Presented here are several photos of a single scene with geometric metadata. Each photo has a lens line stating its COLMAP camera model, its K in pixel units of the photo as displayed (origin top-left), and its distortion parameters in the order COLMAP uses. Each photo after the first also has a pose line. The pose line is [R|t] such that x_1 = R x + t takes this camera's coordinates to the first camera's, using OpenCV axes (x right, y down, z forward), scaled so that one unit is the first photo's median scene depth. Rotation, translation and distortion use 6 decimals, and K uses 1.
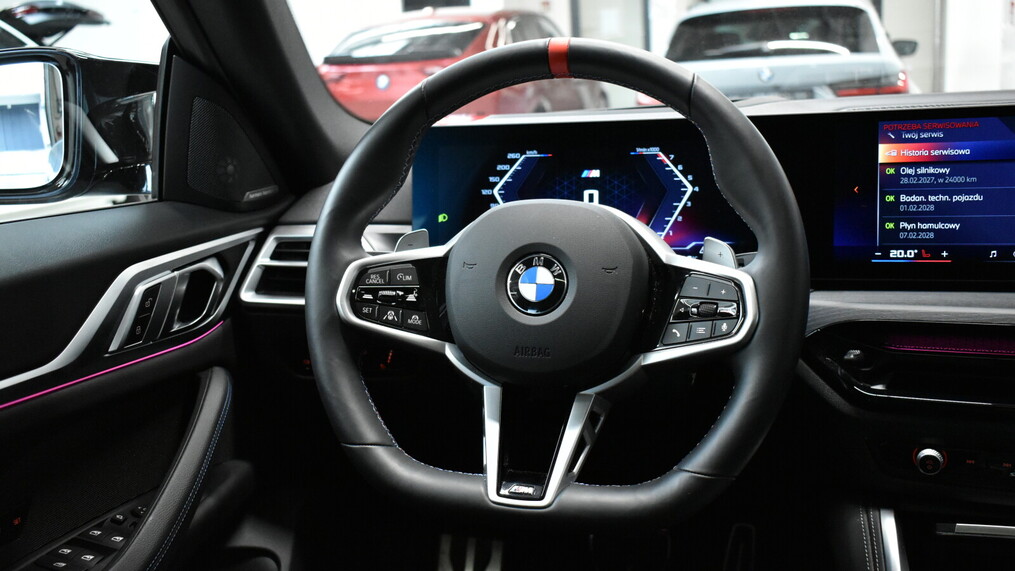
lens RADIAL K [[1049.6, 0, 505.9], [0, 1049.6, 282.6], [0, 0, 1]] dist [-0.008625, 0.000000]
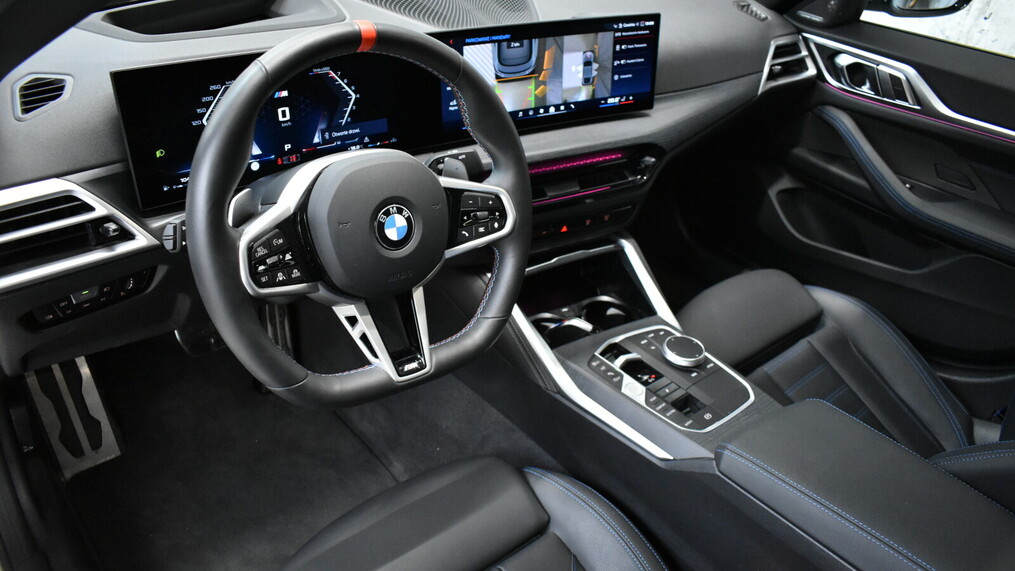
lens RADIAL K [[774.3, 0, 504.5], [0, 774.3, 283.0], [0, 0, 1]] dist [-0.028862, 0.021659]
pose [[0.564614, -0.361915, 0.741774, -0.532249], [0.029155, 0.906918, 0.420298, -0.282503], [-0.824840, -0.215679, 0.522610, 0.280843]]
